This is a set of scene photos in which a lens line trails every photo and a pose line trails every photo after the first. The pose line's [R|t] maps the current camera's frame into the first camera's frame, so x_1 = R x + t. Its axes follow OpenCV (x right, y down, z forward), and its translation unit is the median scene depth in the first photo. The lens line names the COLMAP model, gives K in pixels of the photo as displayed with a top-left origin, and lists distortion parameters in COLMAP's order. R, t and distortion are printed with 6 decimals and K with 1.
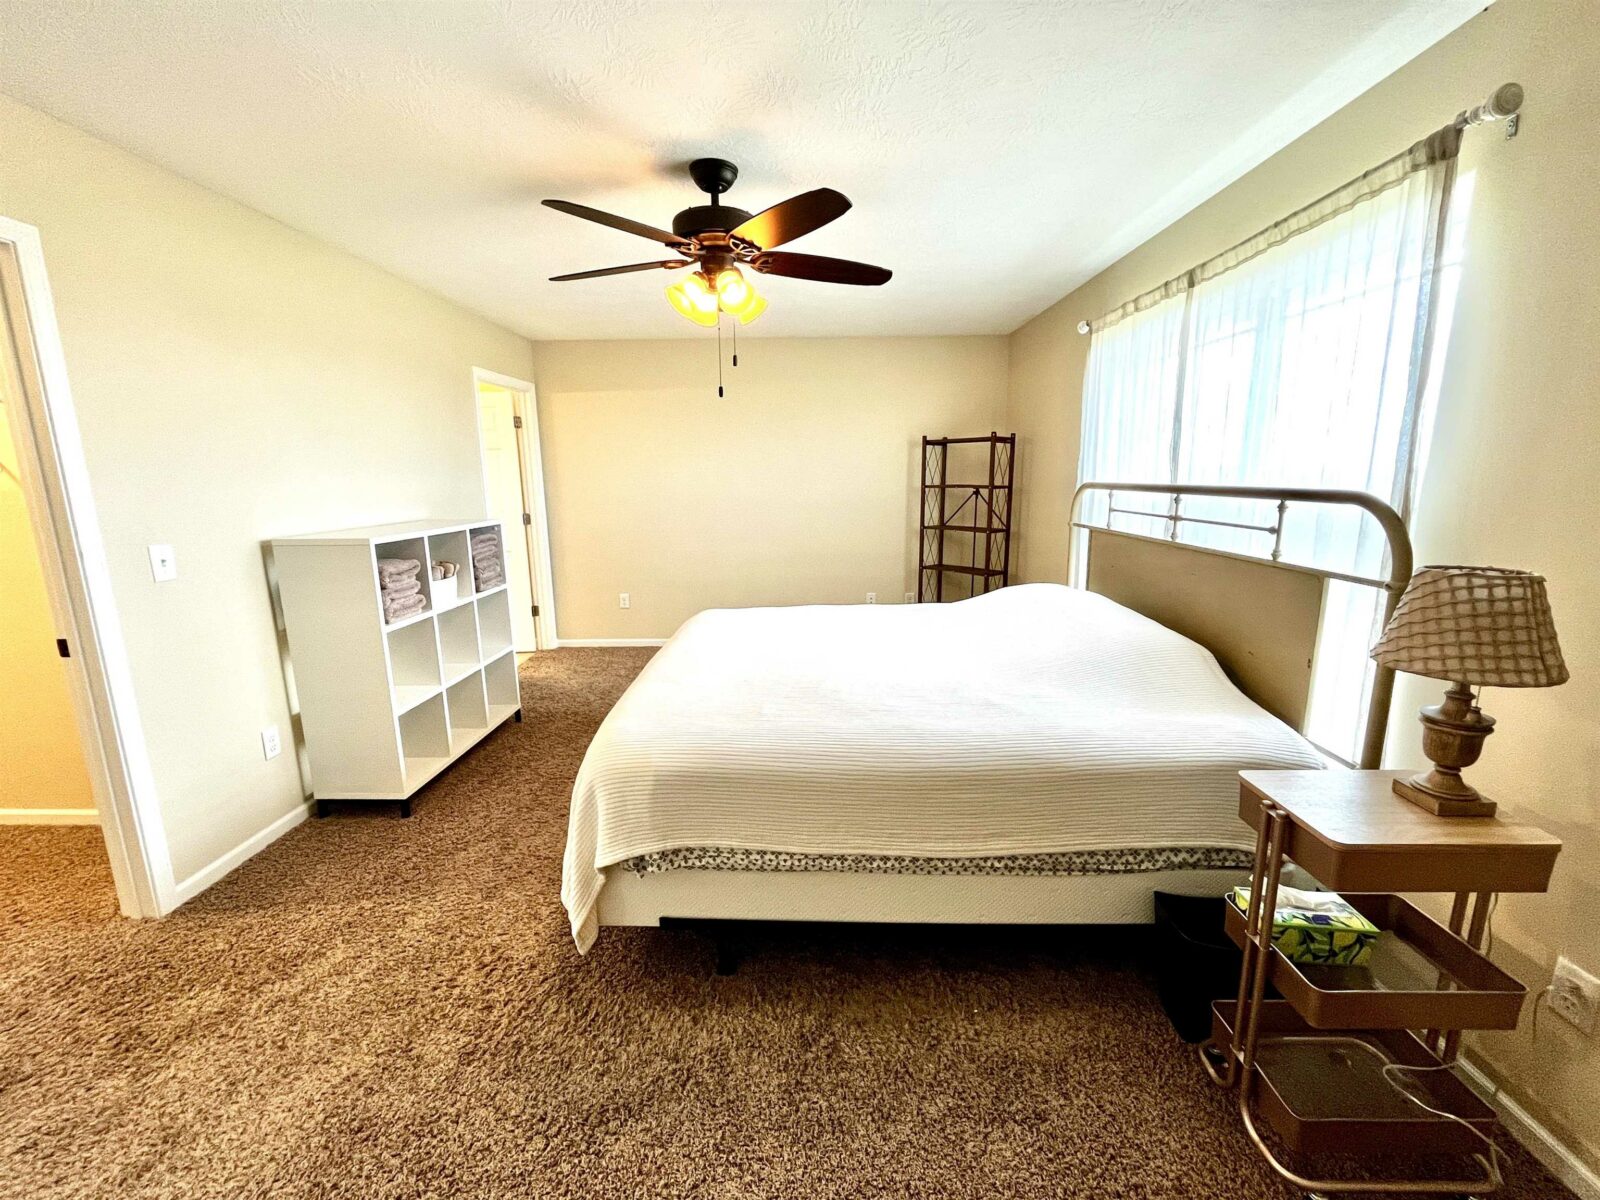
lens RADIAL K [[653.6, 0, 799.8], [0, 653.6, 596.7], [0, 0, 1]] dist [-0.001585, -0.000024]
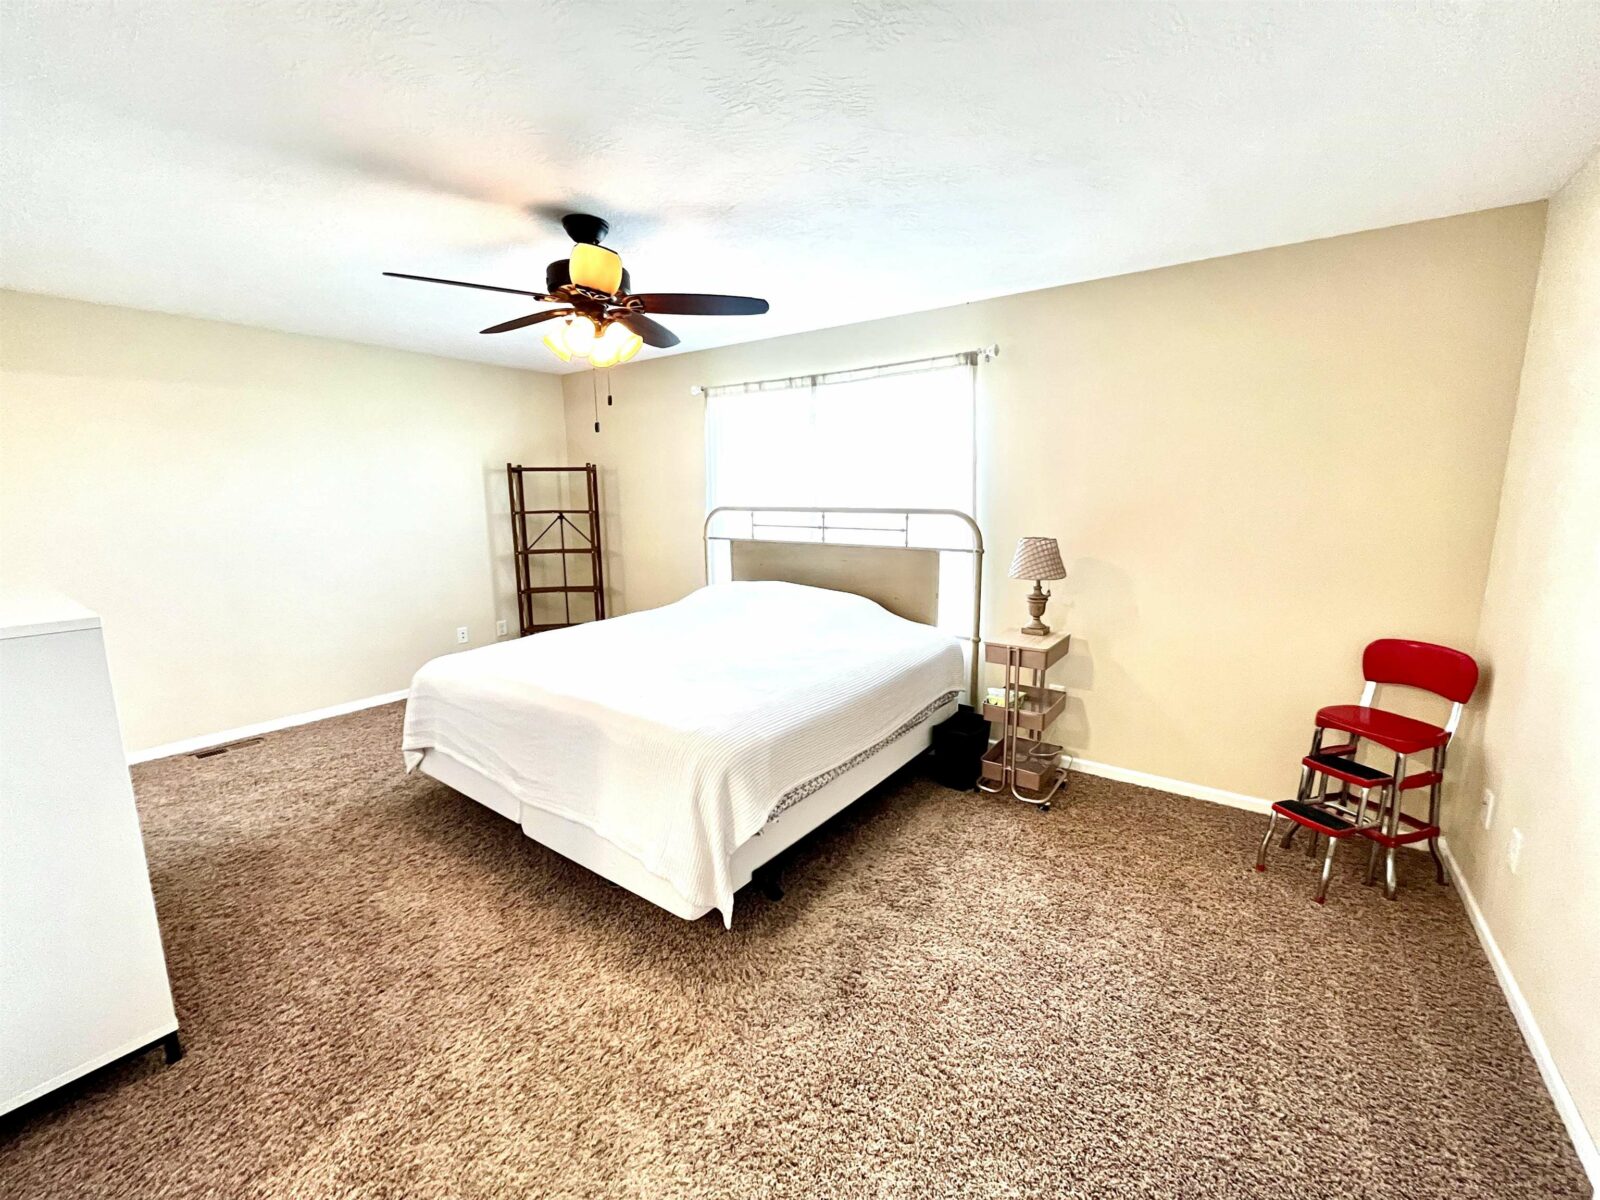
lens RADIAL K [[653.6, 0, 795.5], [0, 653.6, 595.7], [0, 0, 1]] dist [-0.001585, -0.000024]
pose [[0.575664, -0.126688, 0.807812, -0.971620], [0.155798, 0.986820, 0.043737, -0.045284], [-0.802707, 0.100677, 0.587815, 0.165002]]
